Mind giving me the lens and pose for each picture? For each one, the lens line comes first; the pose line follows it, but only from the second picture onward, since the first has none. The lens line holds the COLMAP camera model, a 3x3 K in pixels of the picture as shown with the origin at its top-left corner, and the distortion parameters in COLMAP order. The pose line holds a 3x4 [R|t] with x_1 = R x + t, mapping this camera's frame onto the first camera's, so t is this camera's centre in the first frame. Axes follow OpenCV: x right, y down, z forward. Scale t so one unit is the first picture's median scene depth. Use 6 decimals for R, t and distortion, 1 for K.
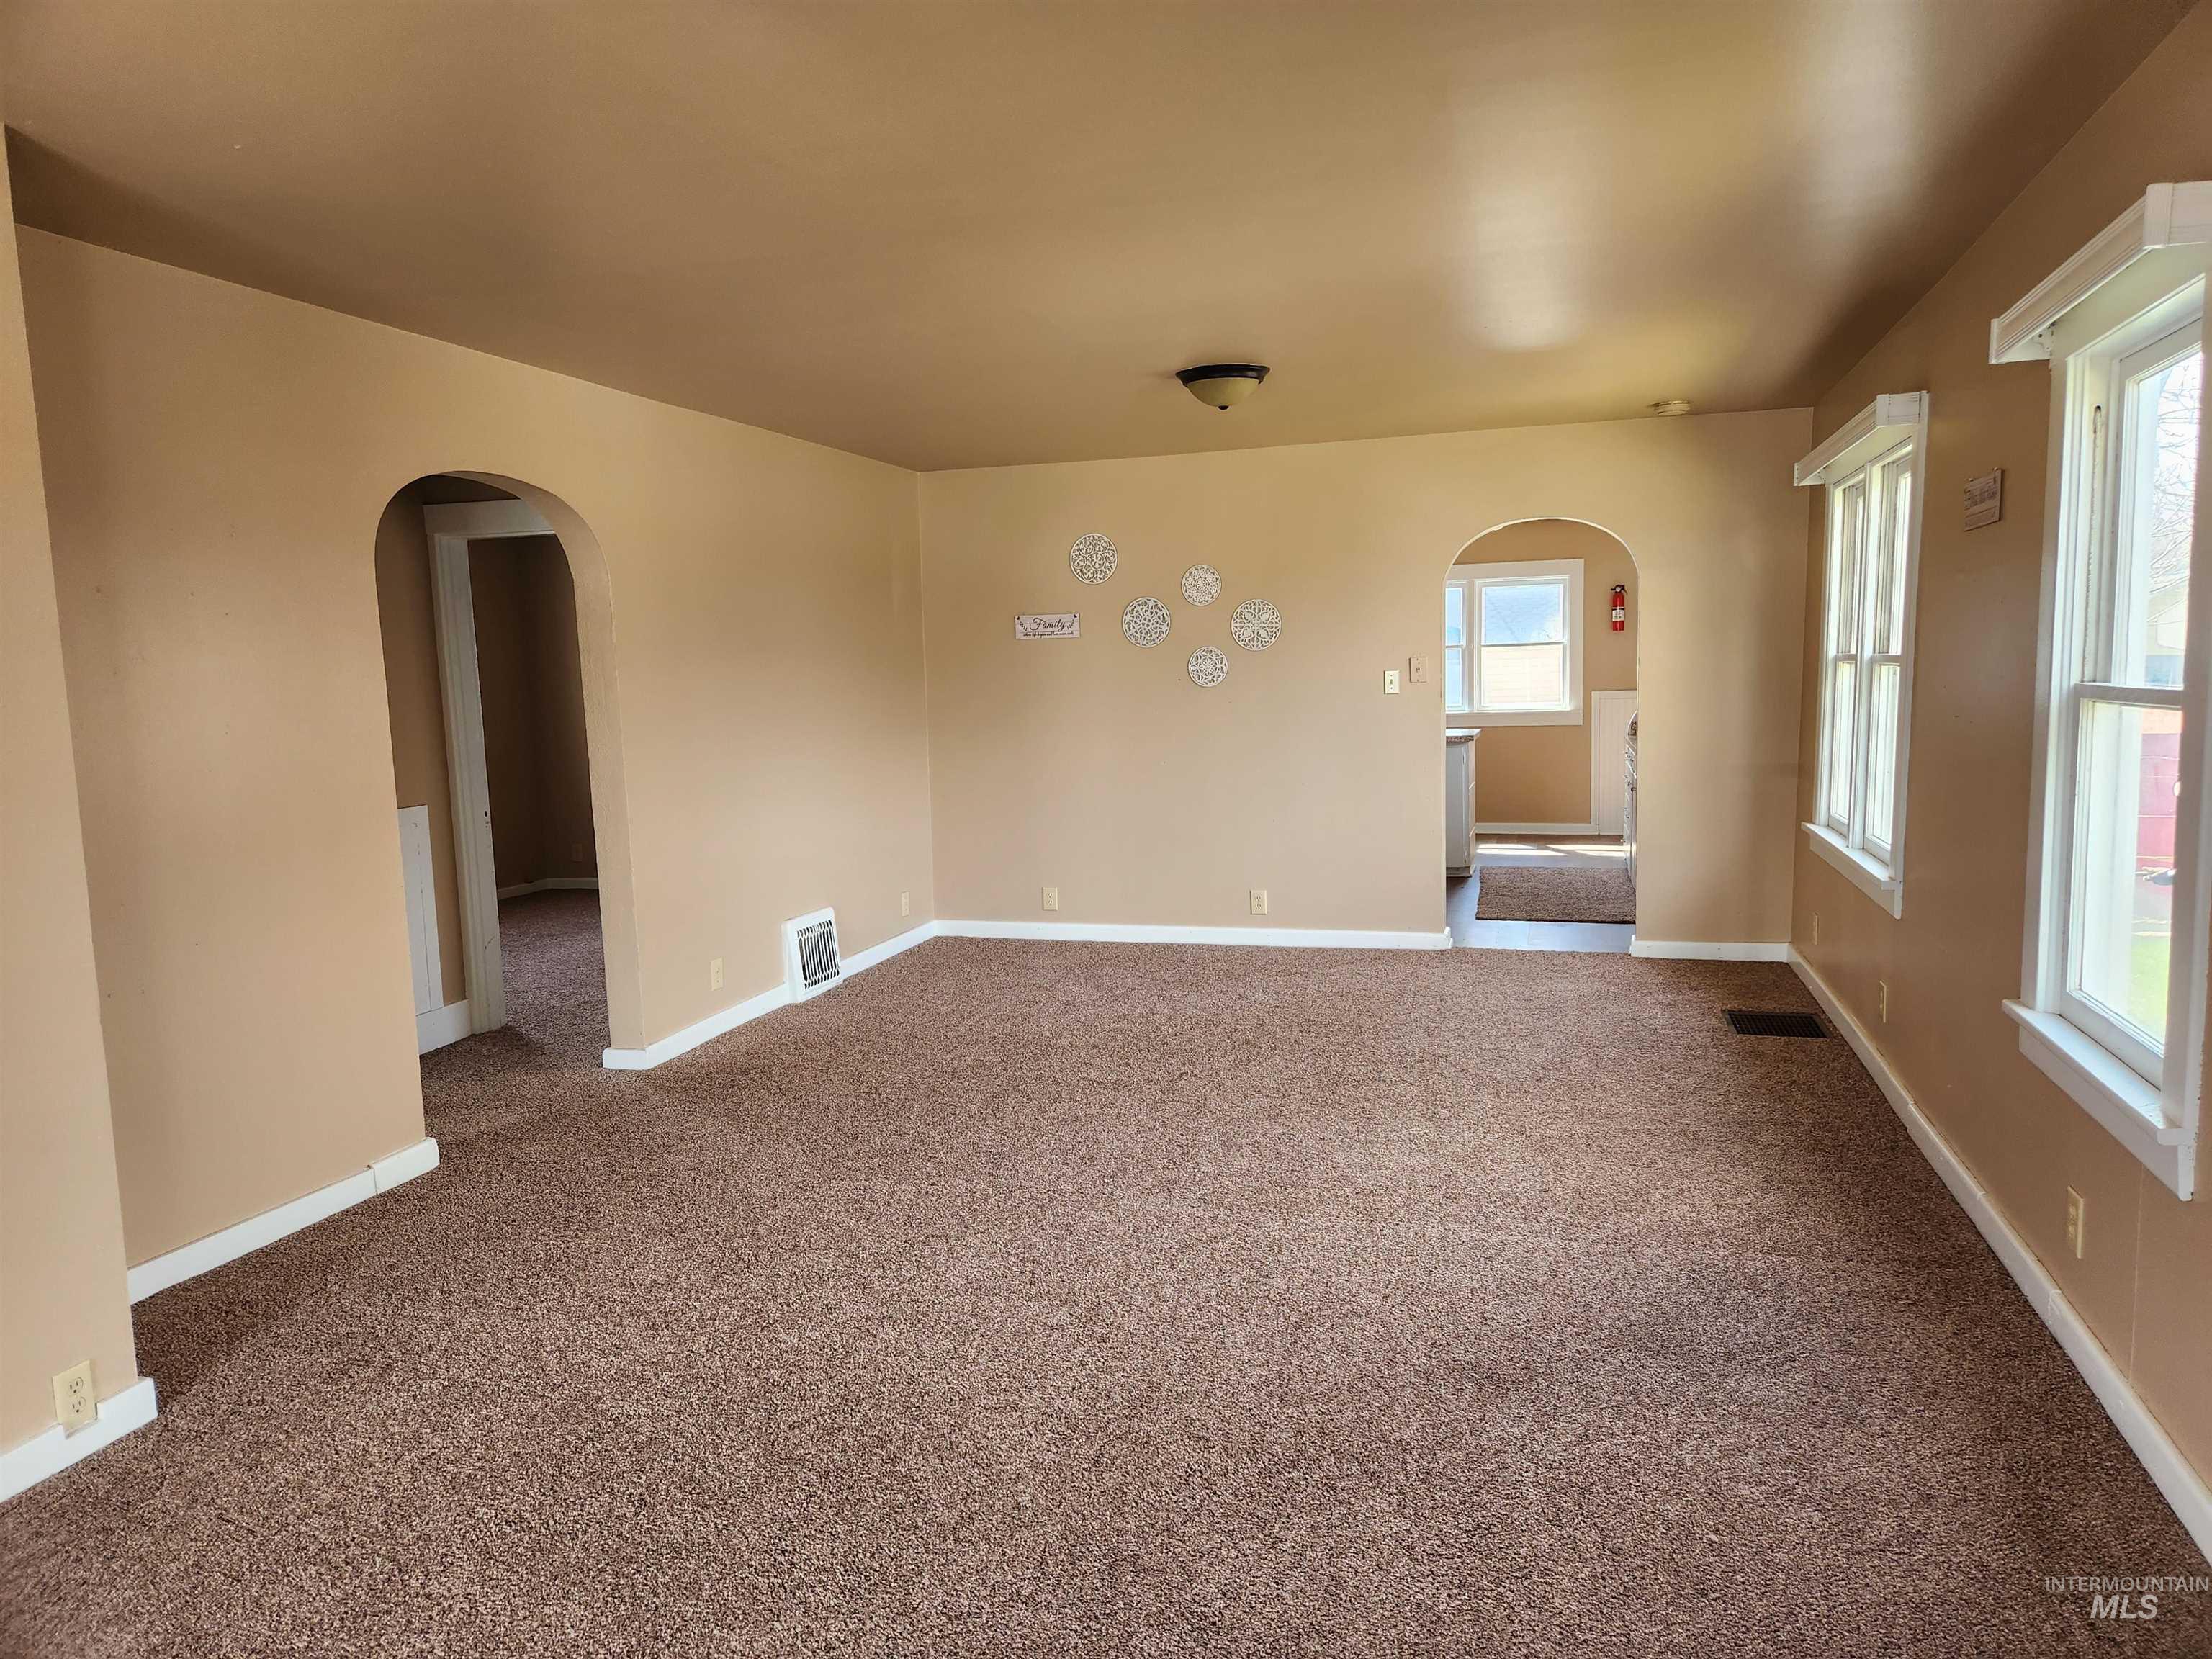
lens RADIAL K [[1489.4, 0, 1098.0], [0, 1489.4, 832.6], [0, 0, 1]] dist [0.050442, 0.003199]
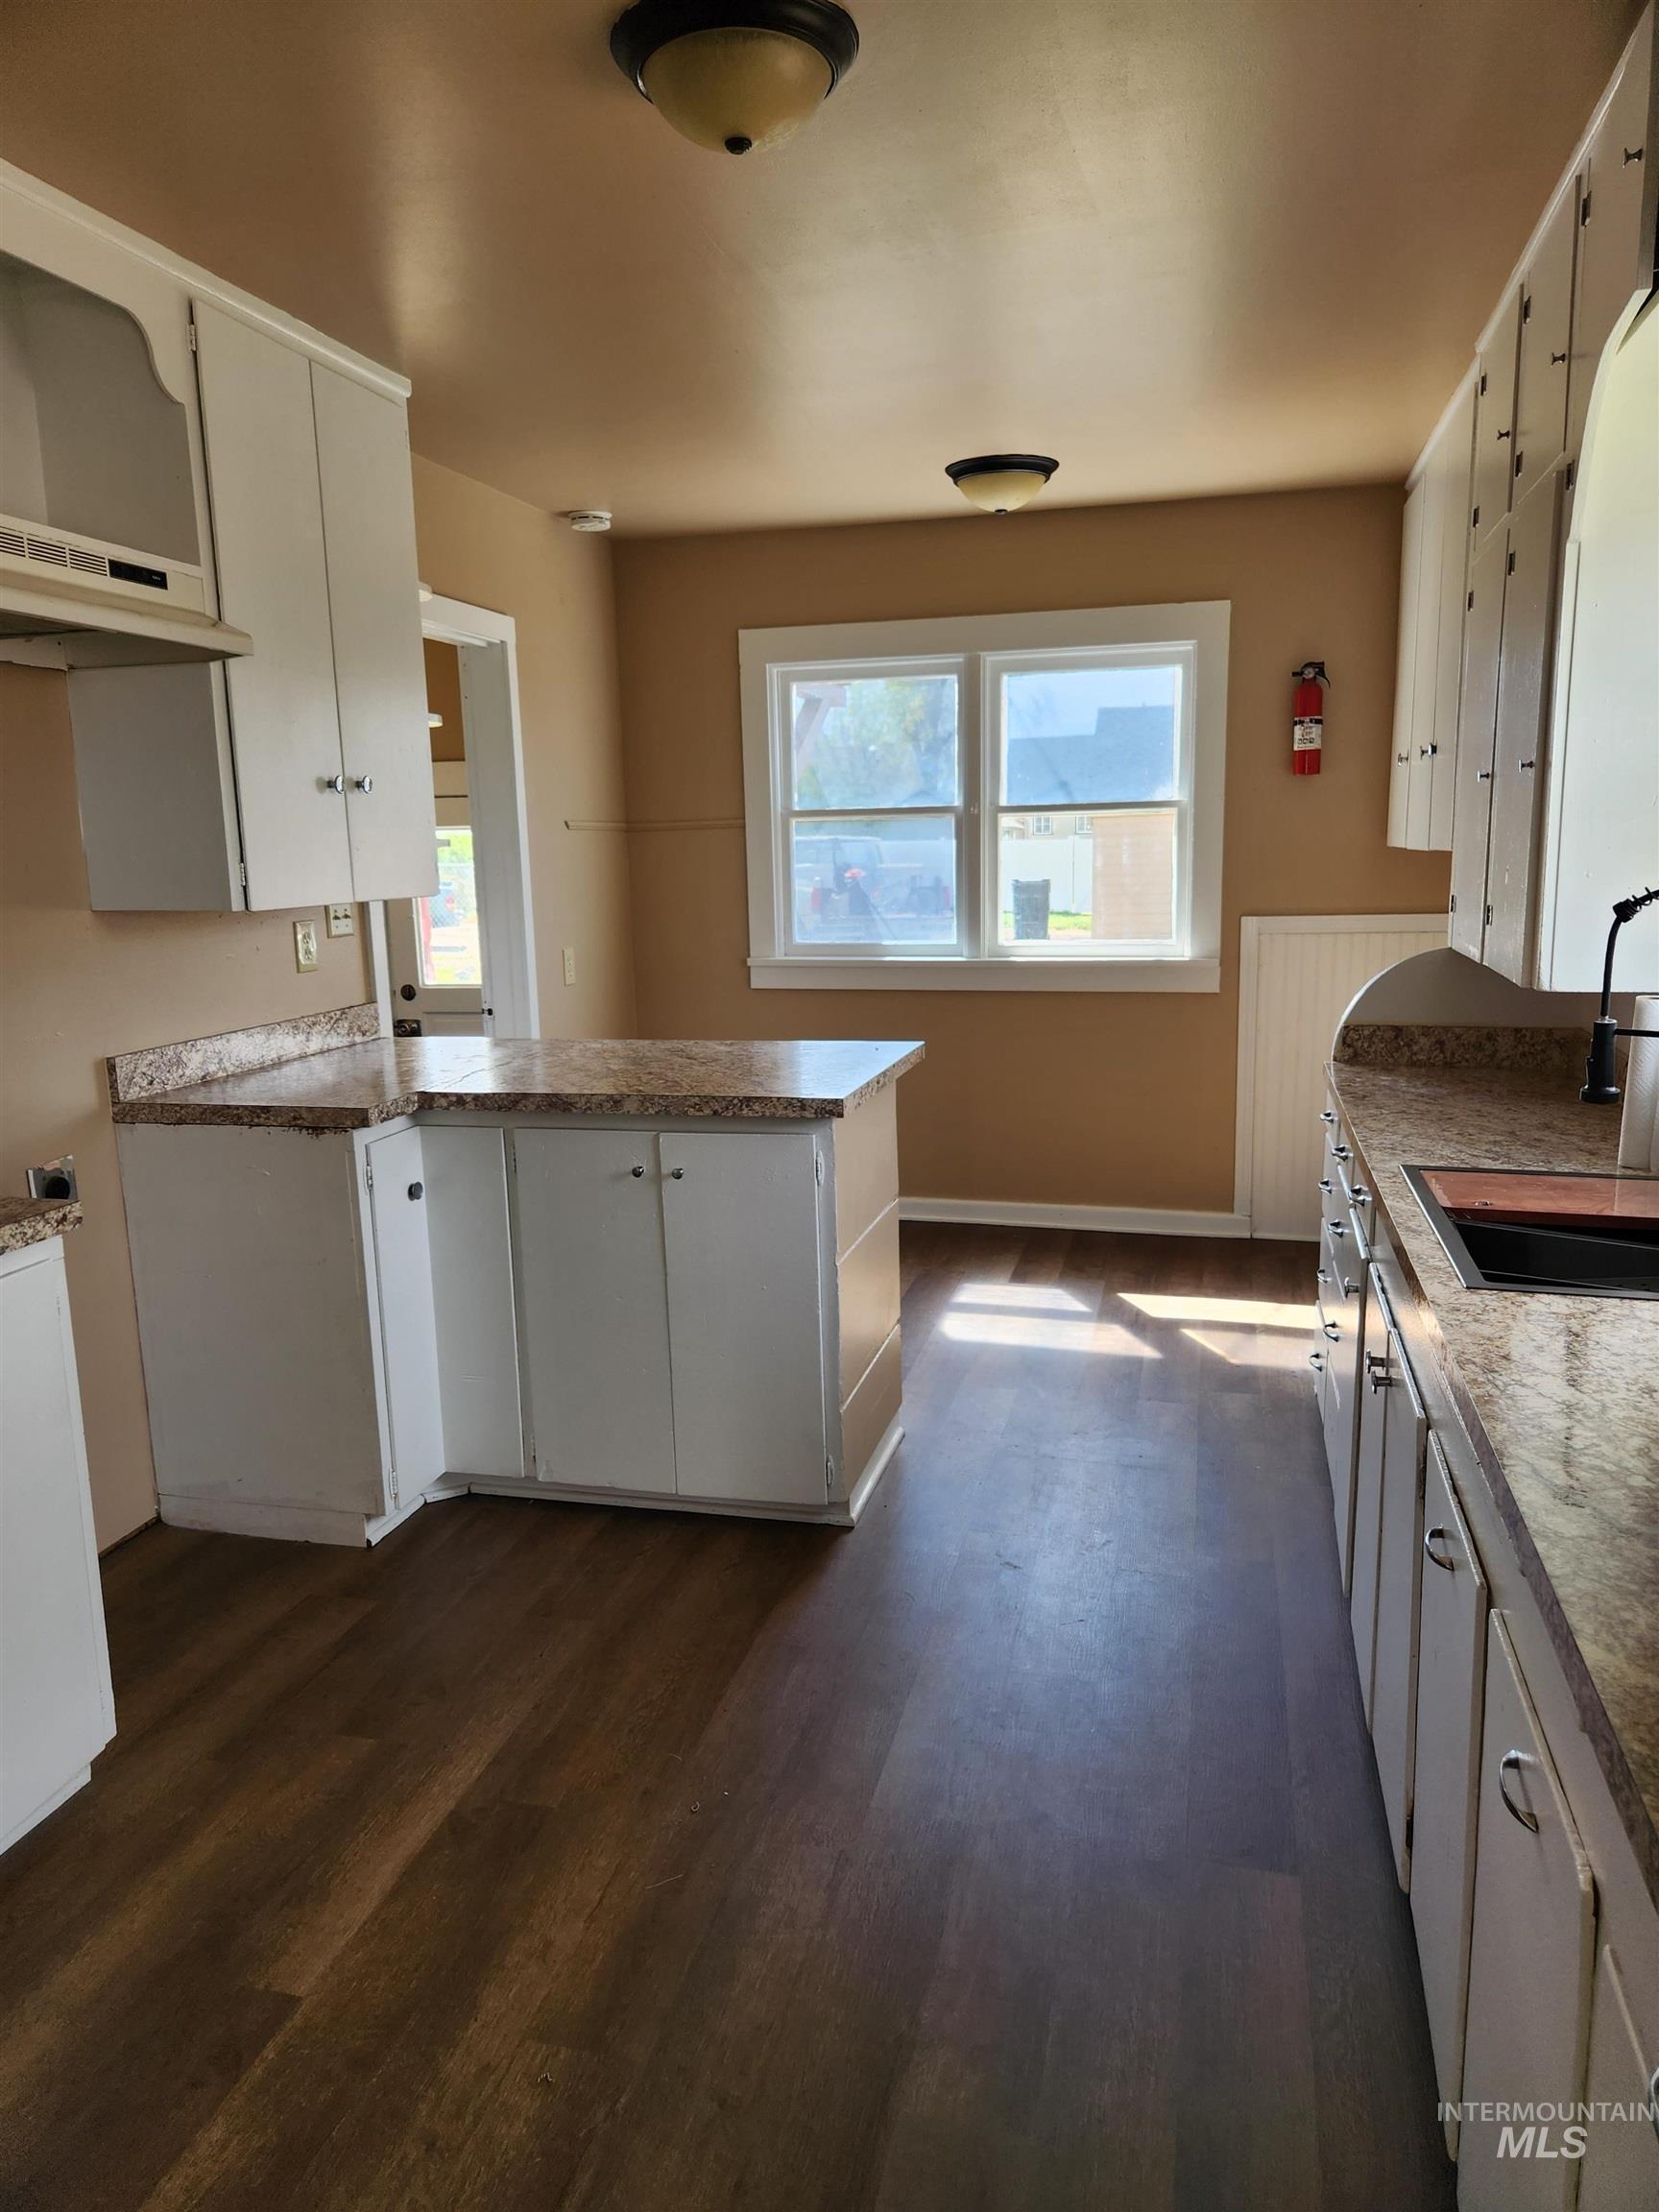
lens RADIAL K [[1489.4, 0, 840.5], [0, 1489.4, 1109.9], [0, 0, 1]] dist [0.050442, 0.003199]
pose [[0.997775, -0.004655, 0.066515, 0.183450], [0.000036, 0.997597, 0.069279, -0.068220], [-0.066677, -0.069122, 0.995377, 0.569586]]
